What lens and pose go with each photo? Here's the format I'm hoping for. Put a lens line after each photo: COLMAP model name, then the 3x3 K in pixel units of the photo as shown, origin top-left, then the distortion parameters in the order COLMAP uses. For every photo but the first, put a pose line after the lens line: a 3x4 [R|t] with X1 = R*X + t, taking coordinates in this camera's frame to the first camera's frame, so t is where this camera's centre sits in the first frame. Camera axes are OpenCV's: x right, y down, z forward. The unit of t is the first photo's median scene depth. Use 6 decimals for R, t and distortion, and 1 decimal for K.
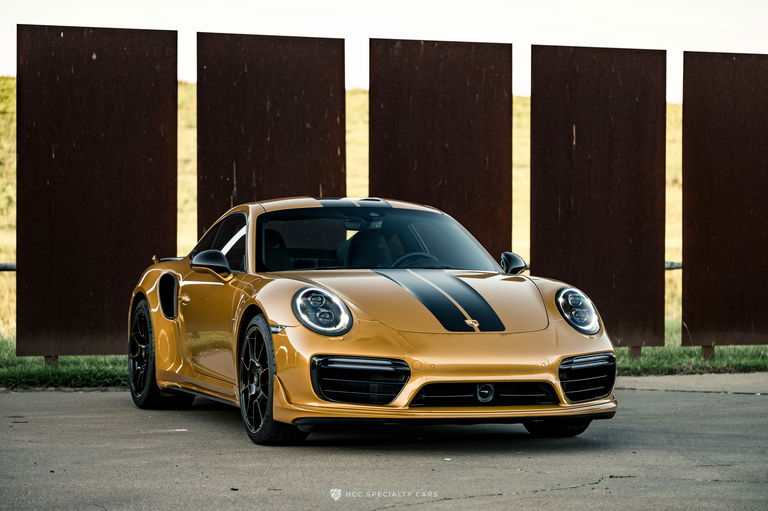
lens RADIAL K [[2415.6, 0, 382.7], [0, 2415.6, 258.5], [0, 0, 1]] dist [0.171130, 0.000000]
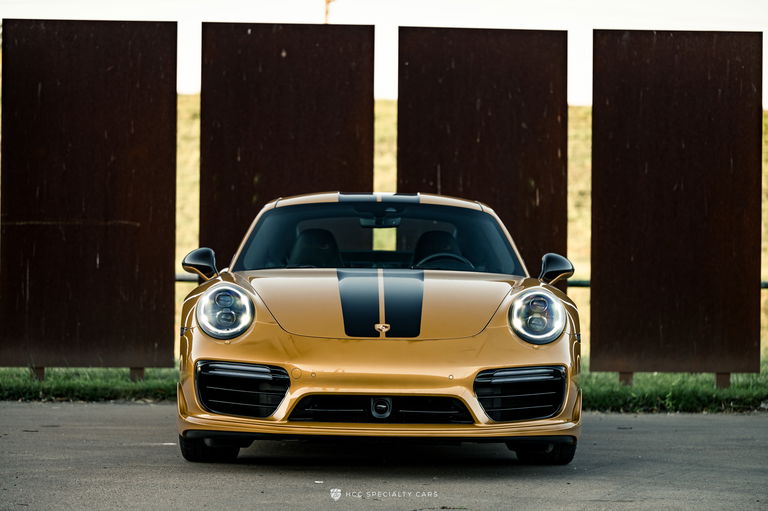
lens RADIAL K [[2415.6, 0, 388.9], [0, 2415.6, 254.7], [0, 0, 1]] dist [0.171130, 0.000000]
pose [[0.956692, 0.004460, -0.291067, 0.196396], [-0.009215, 0.999846, -0.014966, 0.008908], [0.290955, 0.016999, 0.956586, 0.109004]]
